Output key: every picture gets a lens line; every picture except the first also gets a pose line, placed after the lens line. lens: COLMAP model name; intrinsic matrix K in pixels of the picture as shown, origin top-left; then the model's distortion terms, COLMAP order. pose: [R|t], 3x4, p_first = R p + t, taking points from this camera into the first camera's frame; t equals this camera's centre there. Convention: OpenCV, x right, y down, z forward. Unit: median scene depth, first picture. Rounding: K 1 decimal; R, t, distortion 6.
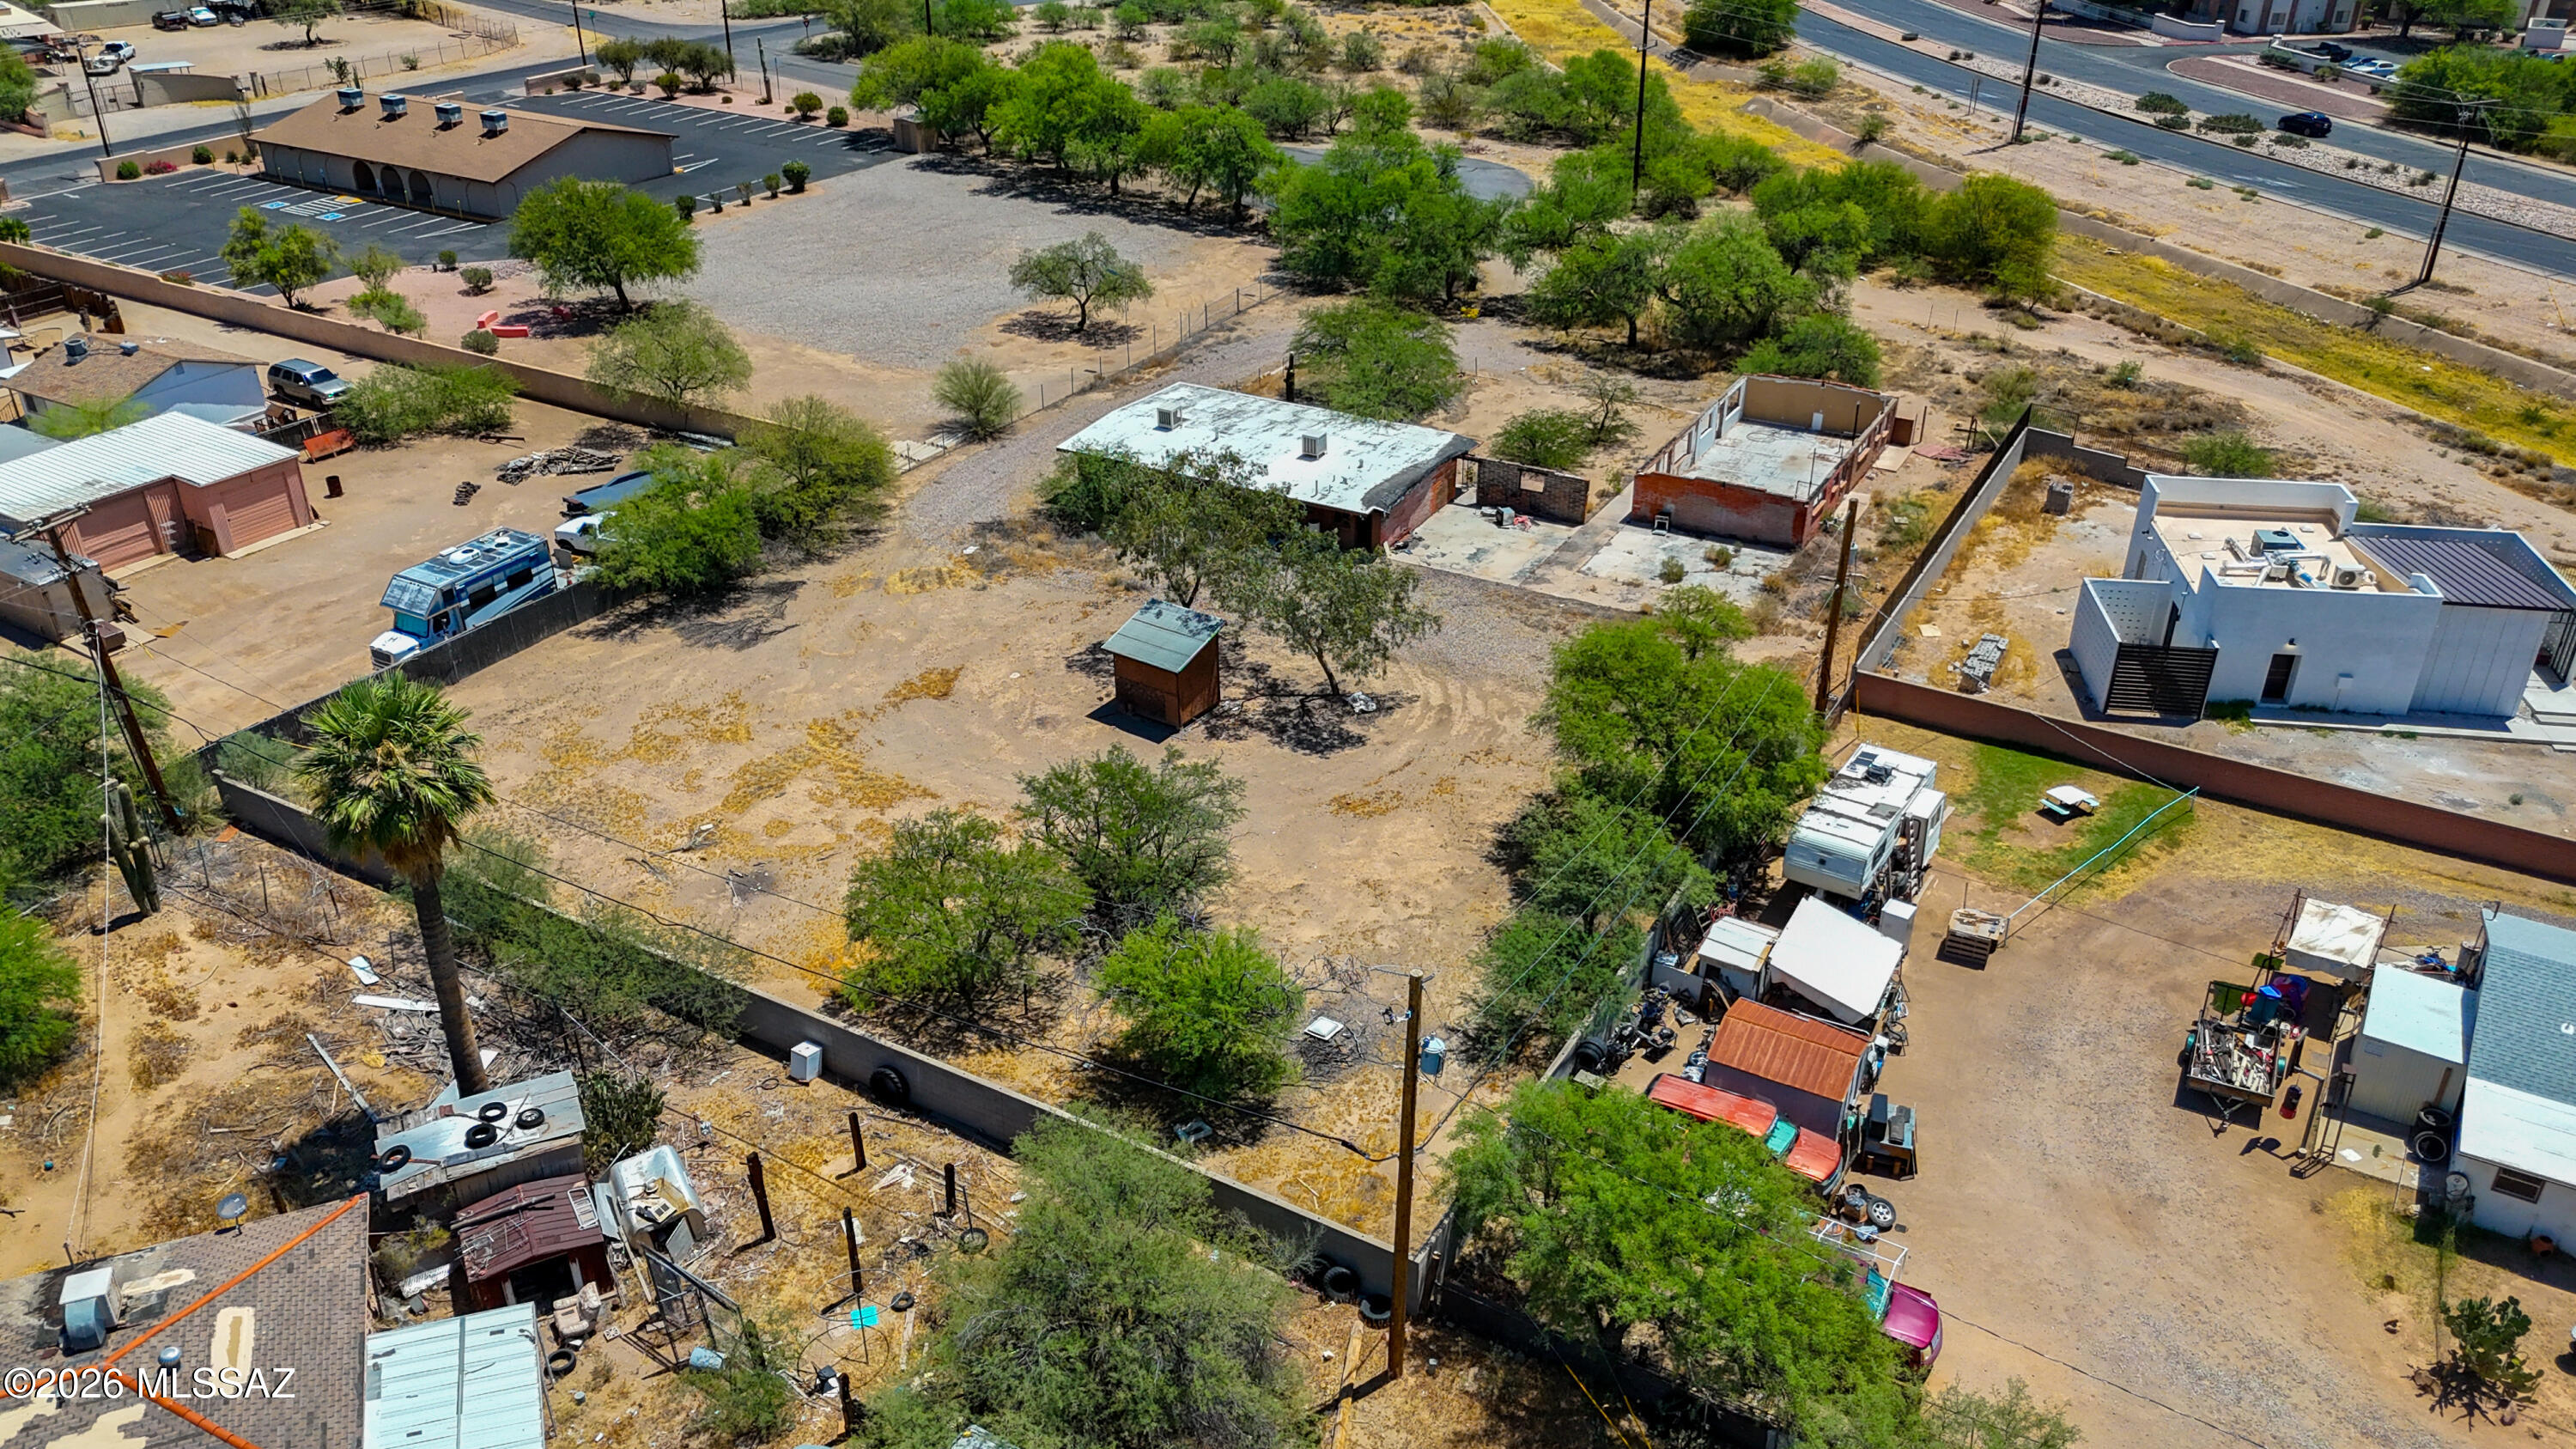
lens RADIAL K [[1894.4, 0, 1286.2], [0, 1894.4, 730.2], [0, 0, 1]] dist [0.071460, -0.070557]
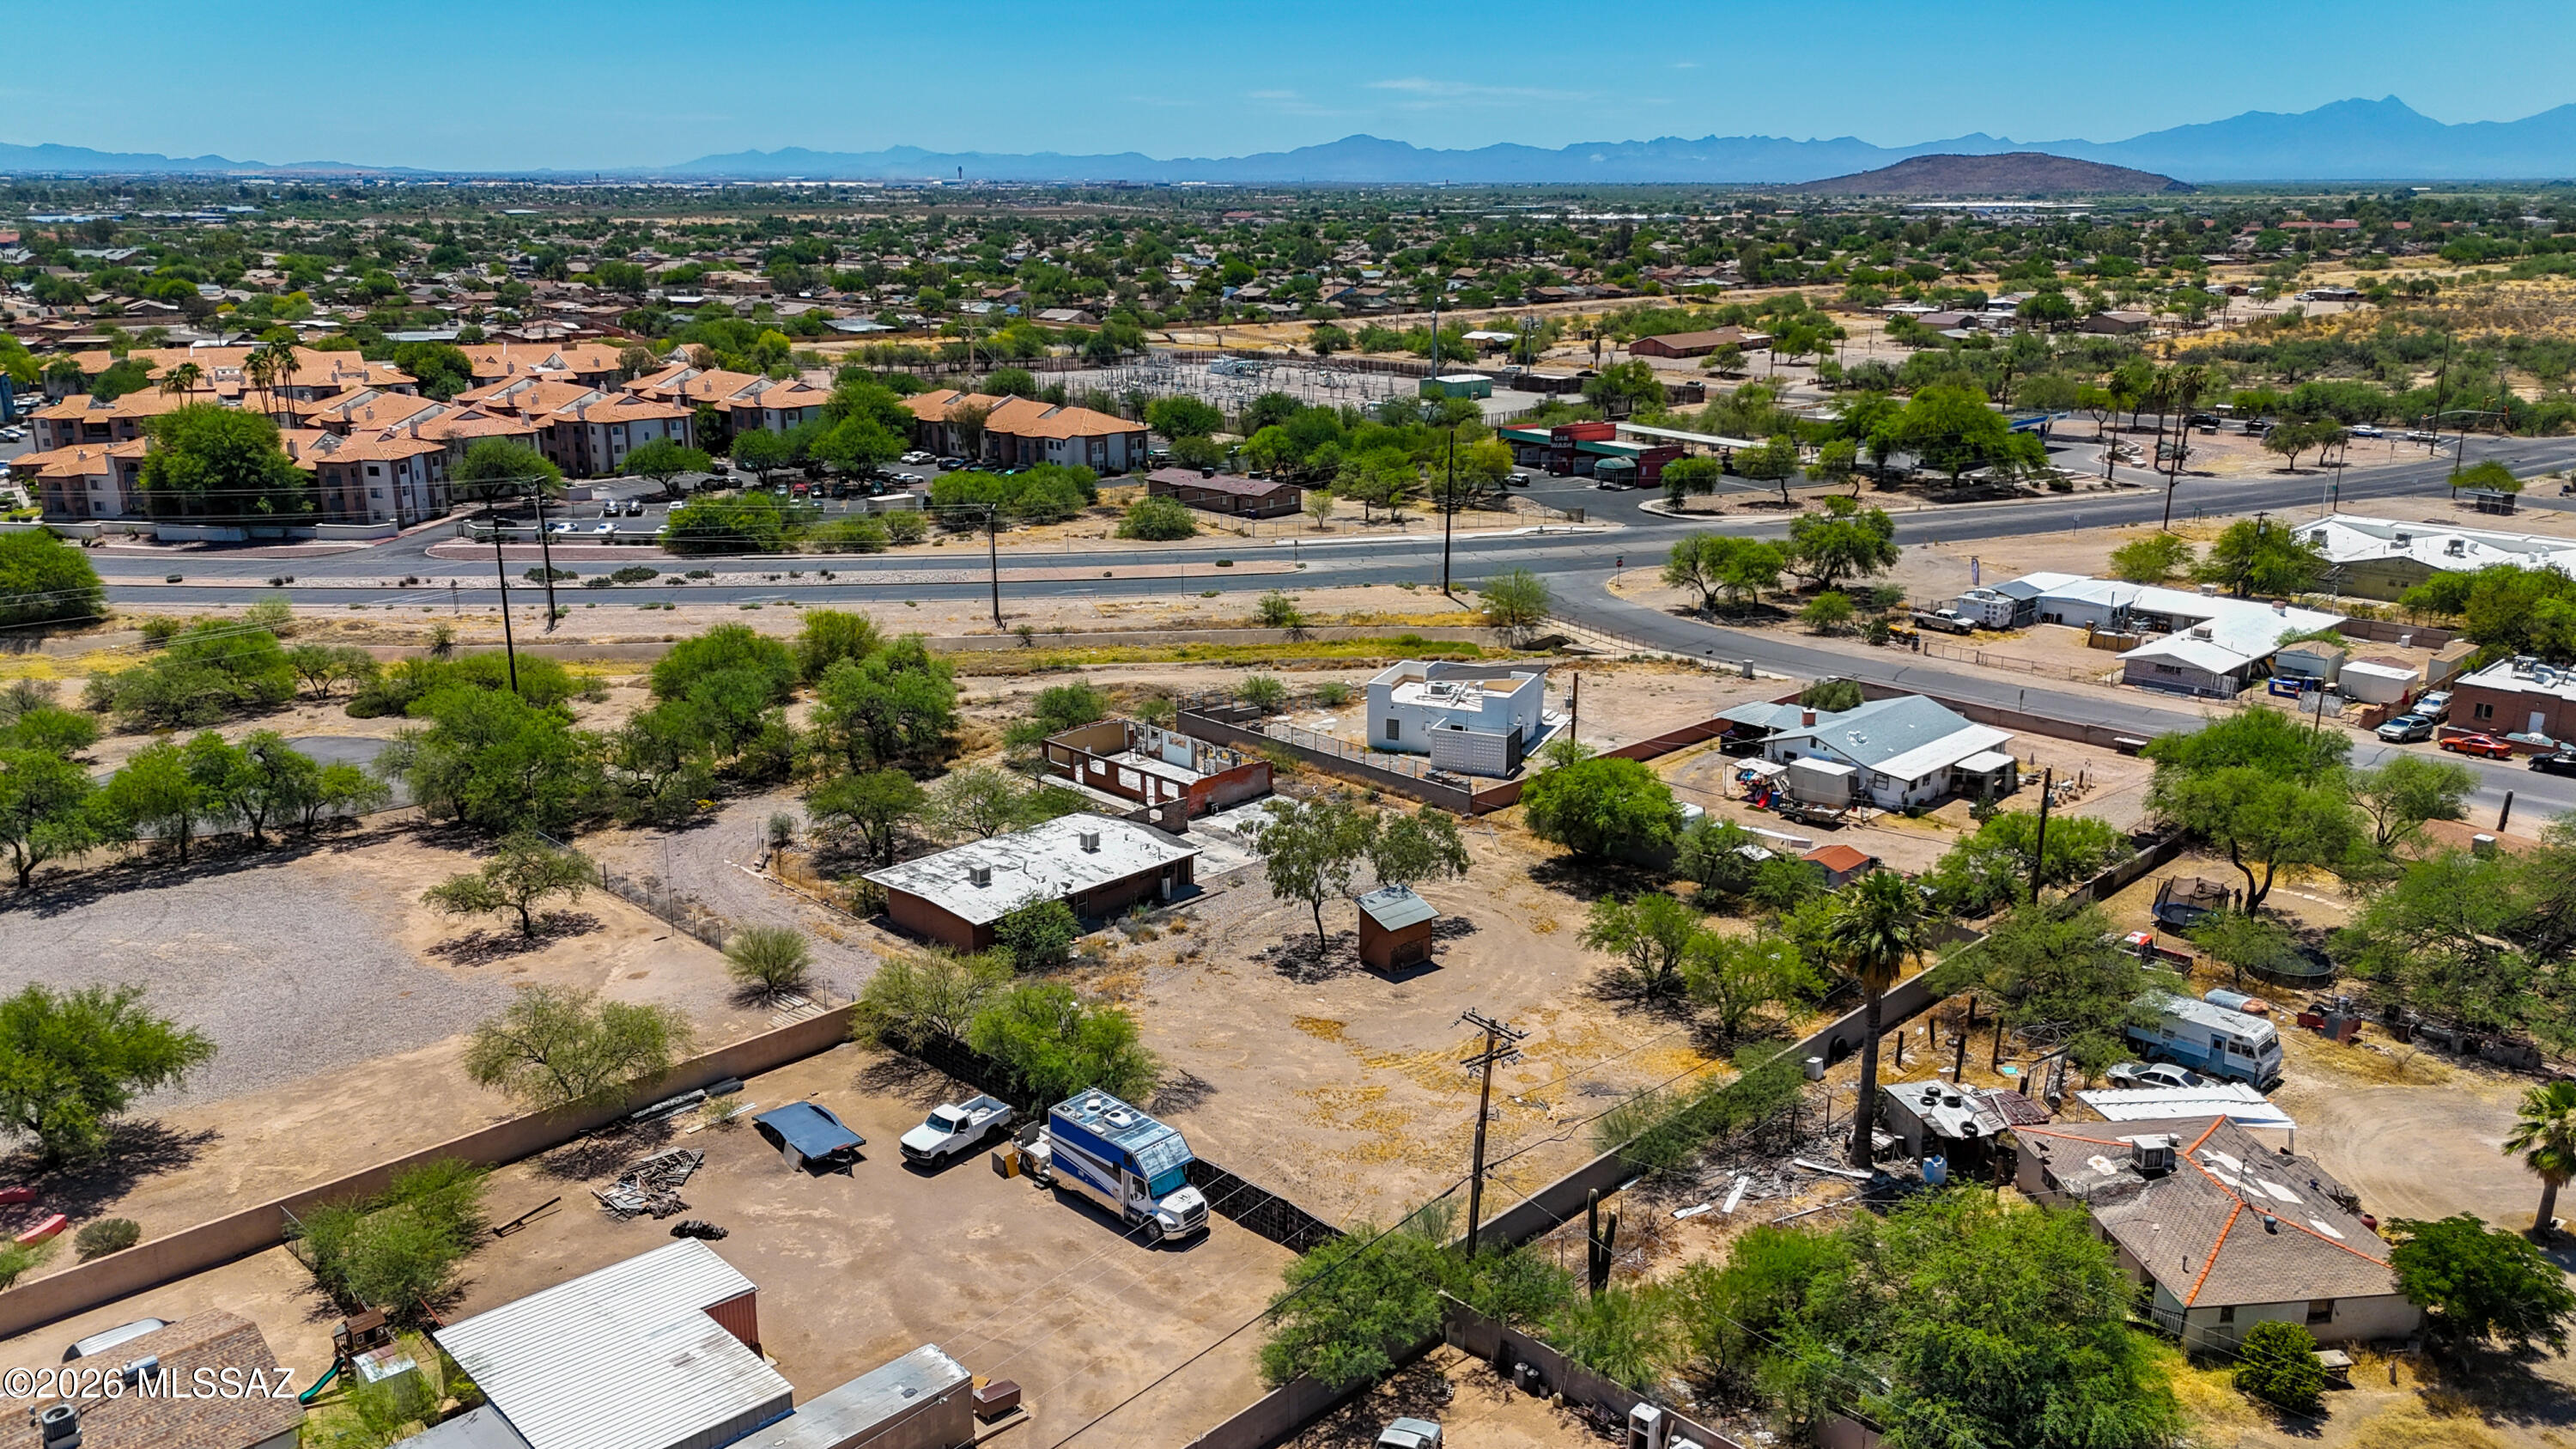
lens RADIAL K [[1894.4, 0, 1286.2], [0, 1894.4, 730.2], [0, 0, 1]] dist [0.071460, -0.070557]
pose [[0.258381, -0.259678, 0.930487, -1.153799], [0.469054, 0.875761, 0.114157, -0.308813], [-0.844528, 0.406953, 0.348083, 0.424280]]
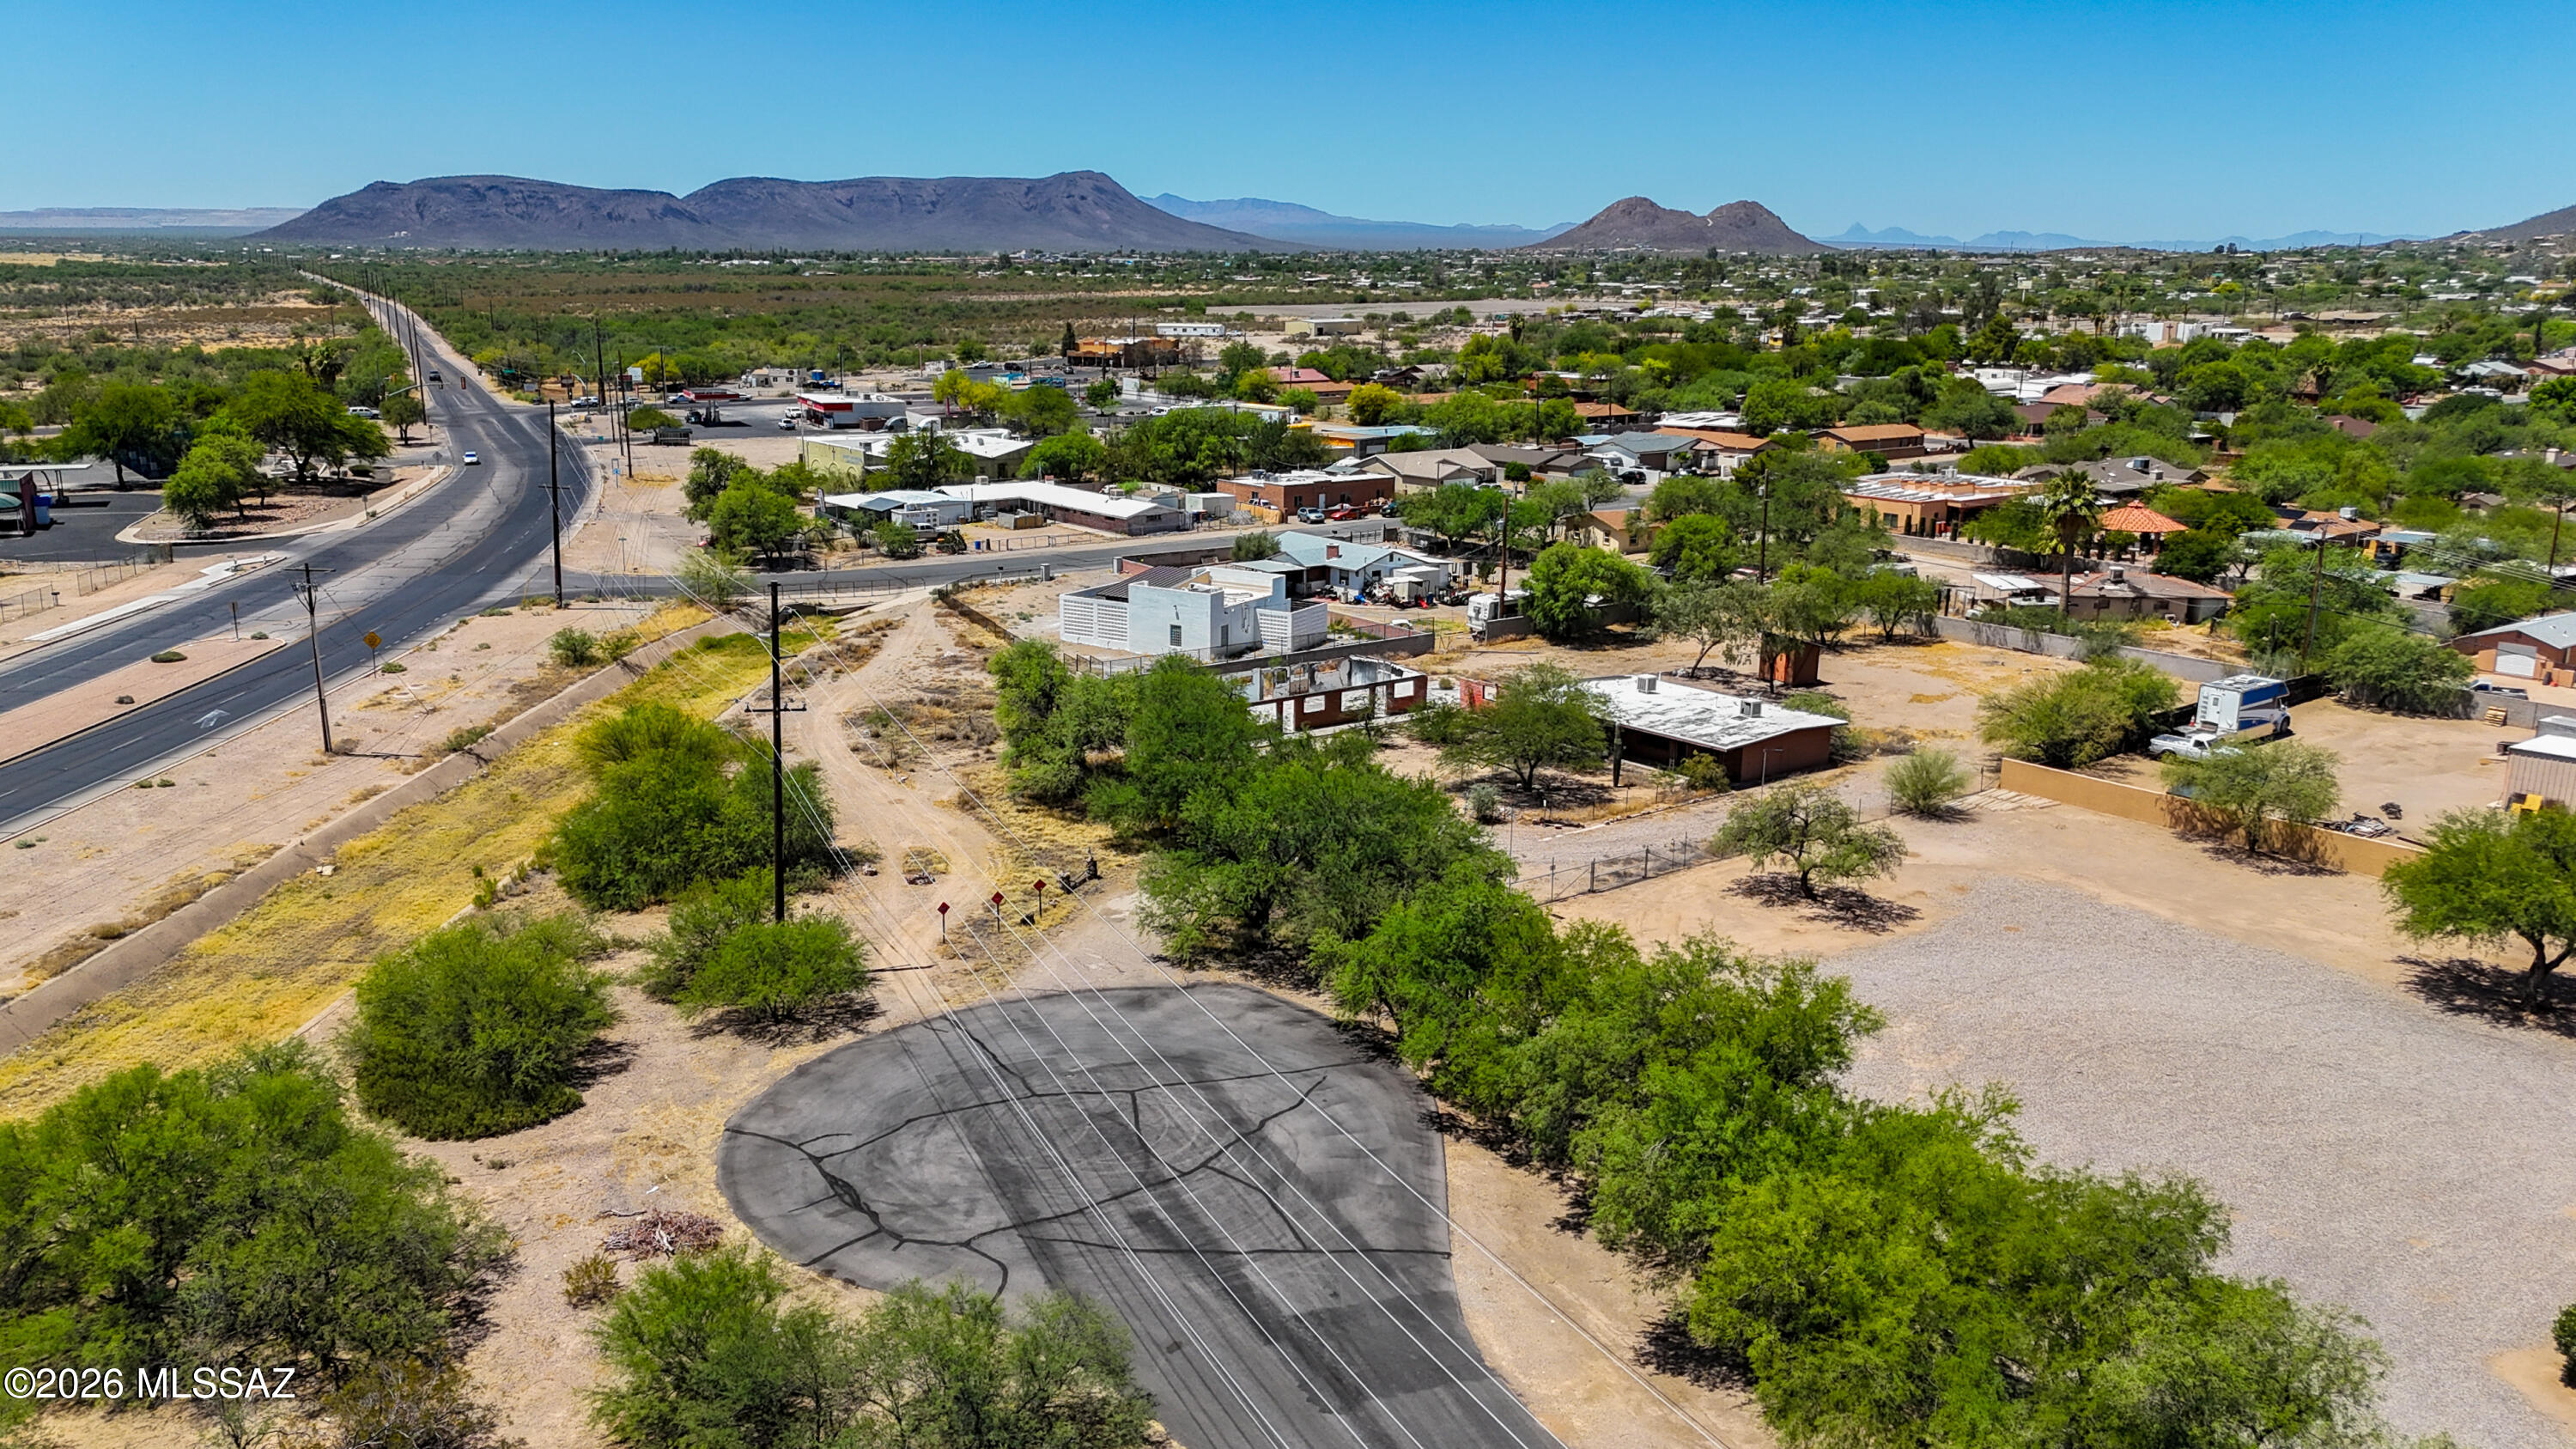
lens RADIAL K [[1931.4, 0, 1251.3], [0, 1931.4, 788.0], [0, 0, 1]] dist [0.080339, -0.083942]
pose [[-0.920465, -0.105447, 0.376332, -0.258568], [0.187029, 0.726652, 0.661057, -1.088805], [-0.343169, 0.678865, -0.649136, 2.096478]]
